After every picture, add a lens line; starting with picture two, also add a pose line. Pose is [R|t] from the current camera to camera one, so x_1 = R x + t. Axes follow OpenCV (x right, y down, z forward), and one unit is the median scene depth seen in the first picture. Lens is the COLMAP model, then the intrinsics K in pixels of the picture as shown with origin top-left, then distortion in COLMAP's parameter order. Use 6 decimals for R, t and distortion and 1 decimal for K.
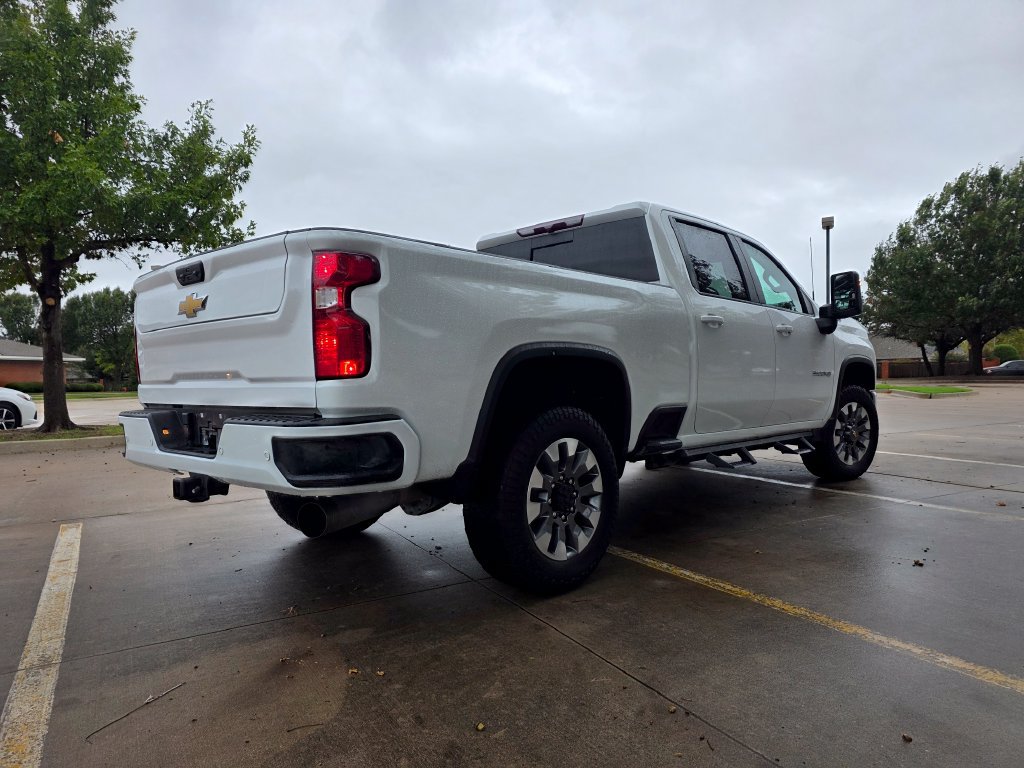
lens RADIAL K [[688.3, 0, 516.7], [0, 688.3, 399.1], [0, 0, 1]] dist [0.050590, -0.042776]
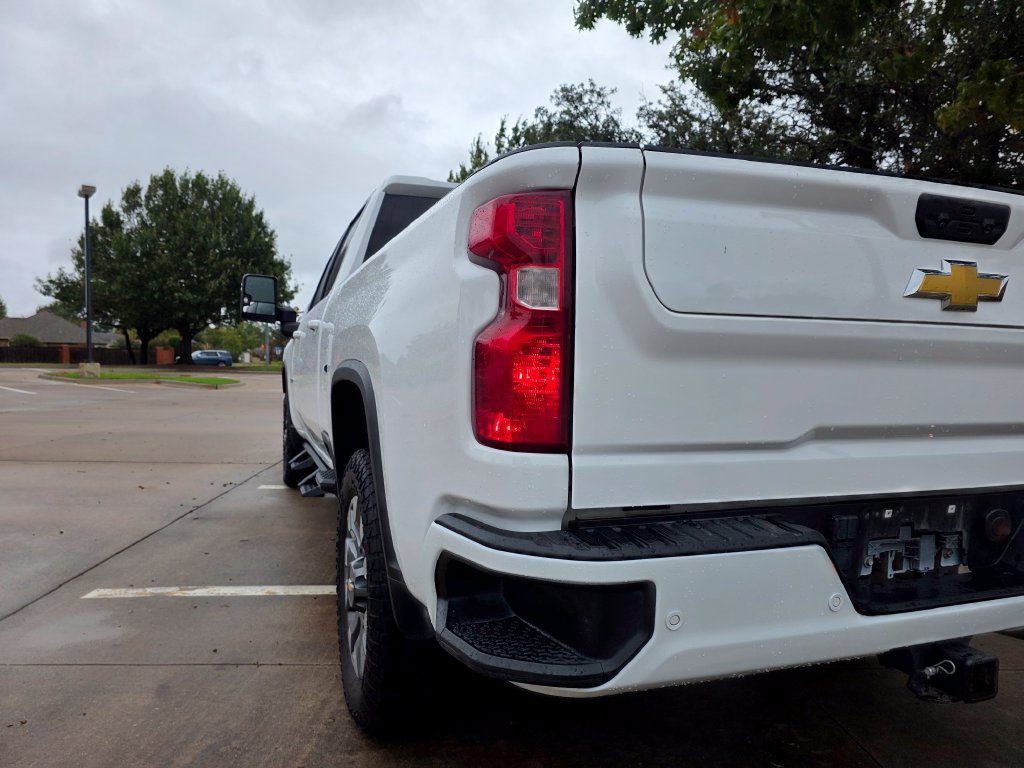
lens RADIAL K [[688.3, 0, 511.1], [0, 688.3, 396.2], [0, 0, 1]] dist [0.050590, -0.042776]
pose [[0.445578, -0.019302, 0.895035, -0.997112], [0.003587, 0.999798, 0.019776, -0.068088], [-0.895236, -0.005601, 0.445557, 1.024639]]
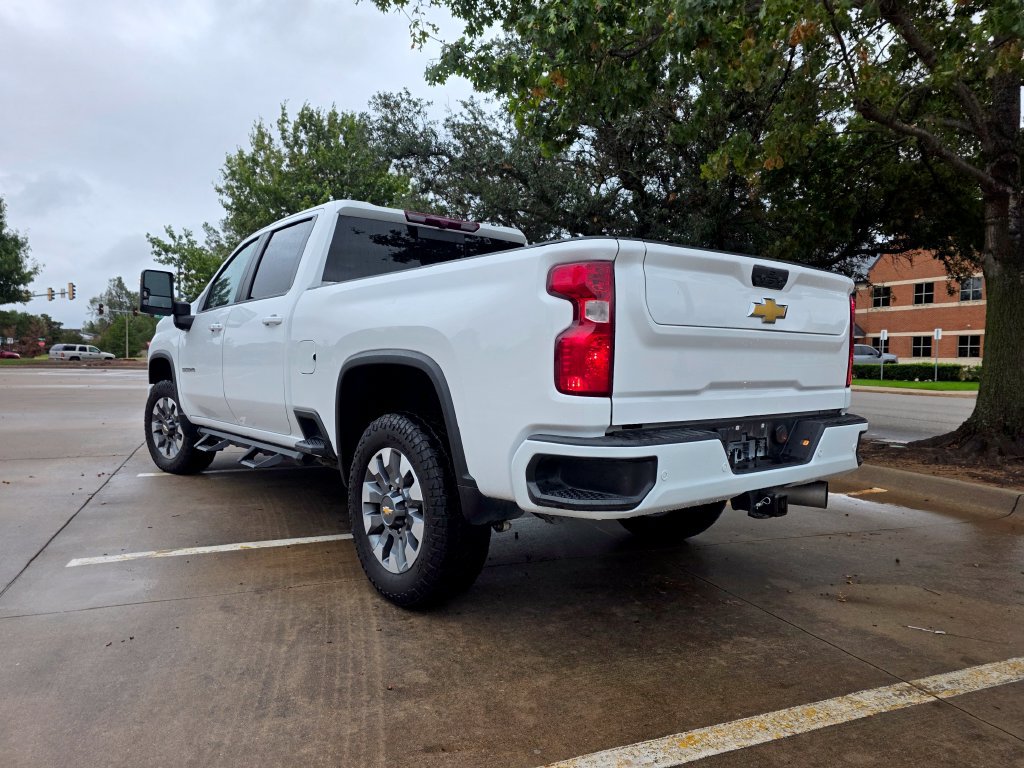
lens RADIAL K [[688.3, 0, 513.8], [0, 688.3, 400.4], [0, 0, 1]] dist [0.050590, -0.042776]
pose [[0.140728, -0.043797, 0.989079, -1.403157], [0.017917, 0.998970, 0.041686, -0.057034], [-0.989886, 0.011855, 0.141368, 1.169154]]
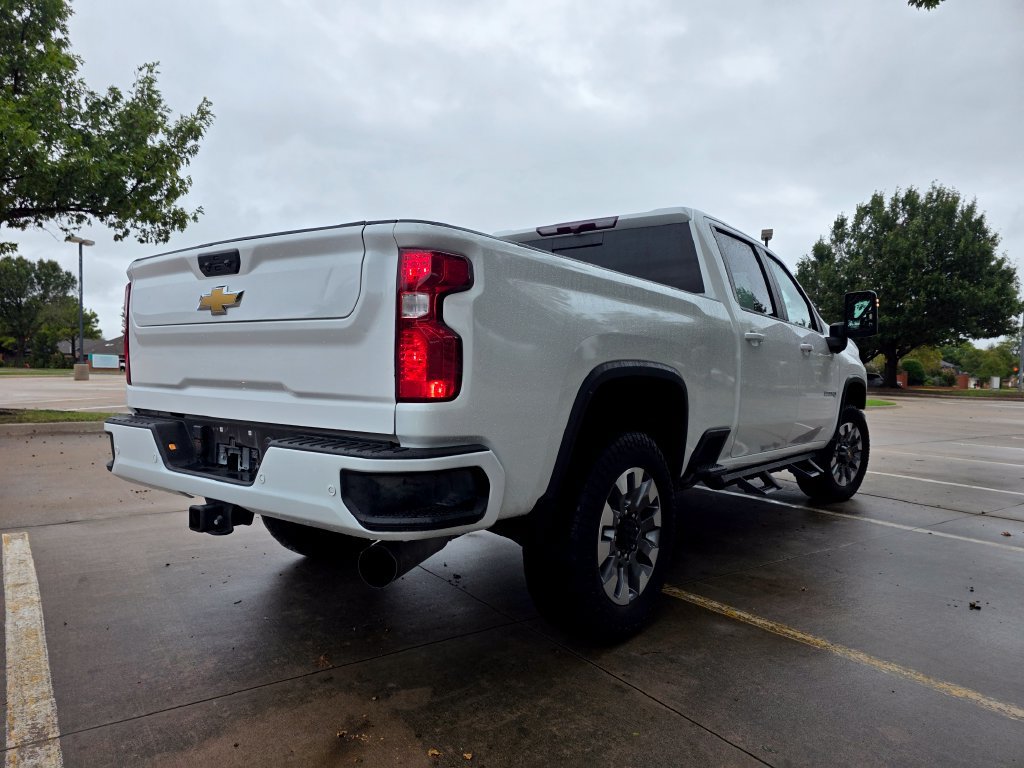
lens RADIAL K [[688.3, 0, 500.7], [0, 688.3, 398.9], [0, 0, 1]] dist [0.050590, -0.042776]
pose [[0.995469, 0.038137, 0.087107, -0.190313], [-0.038915, 0.999216, 0.007255, -0.033915], [-0.086762, -0.010612, 0.996172, 0.126083]]
